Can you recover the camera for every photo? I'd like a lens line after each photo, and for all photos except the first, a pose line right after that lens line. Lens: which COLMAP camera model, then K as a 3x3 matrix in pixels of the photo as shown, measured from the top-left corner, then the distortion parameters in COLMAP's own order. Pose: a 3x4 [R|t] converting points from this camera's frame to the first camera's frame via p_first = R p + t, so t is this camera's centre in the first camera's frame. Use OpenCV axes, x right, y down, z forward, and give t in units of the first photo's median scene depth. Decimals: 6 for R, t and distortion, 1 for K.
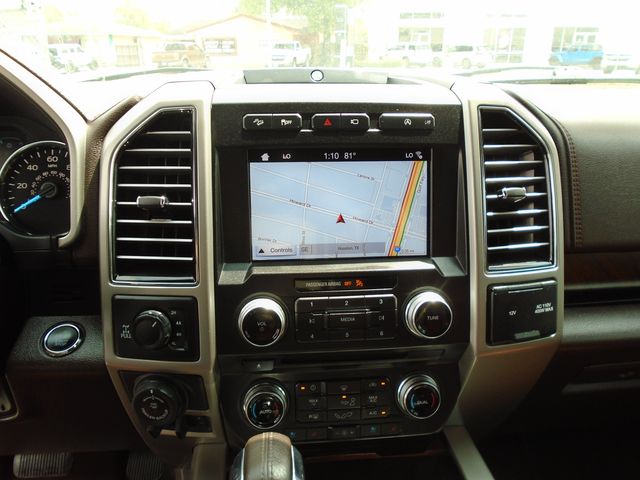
lens RADIAL K [[494.9, 0, 318.2], [0, 494.9, 240.0], [0, 0, 1]] dist [-0.016723, 0.000010]
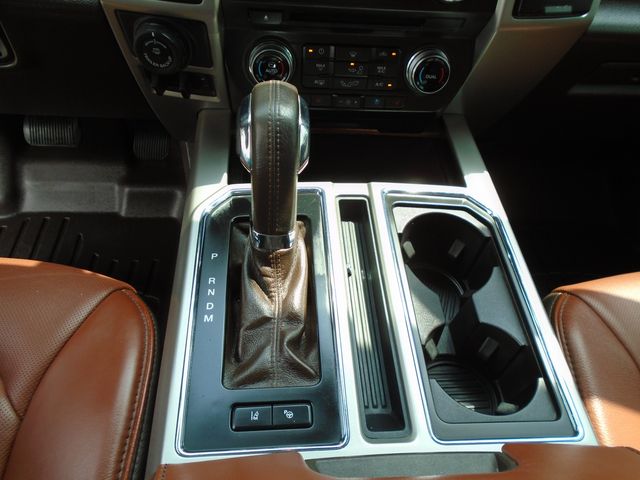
lens RADIAL K [[494.9, 0, 320.0], [0, 494.9, 239.7], [0, 0, 1]] dist [-0.016723, 0.000010]
pose [[0.996774, 0.074251, 0.030456, -0.014763], [-0.079296, 0.852724, 0.516309, 0.115124], [0.012366, -0.517058, 0.855861, -0.011863]]
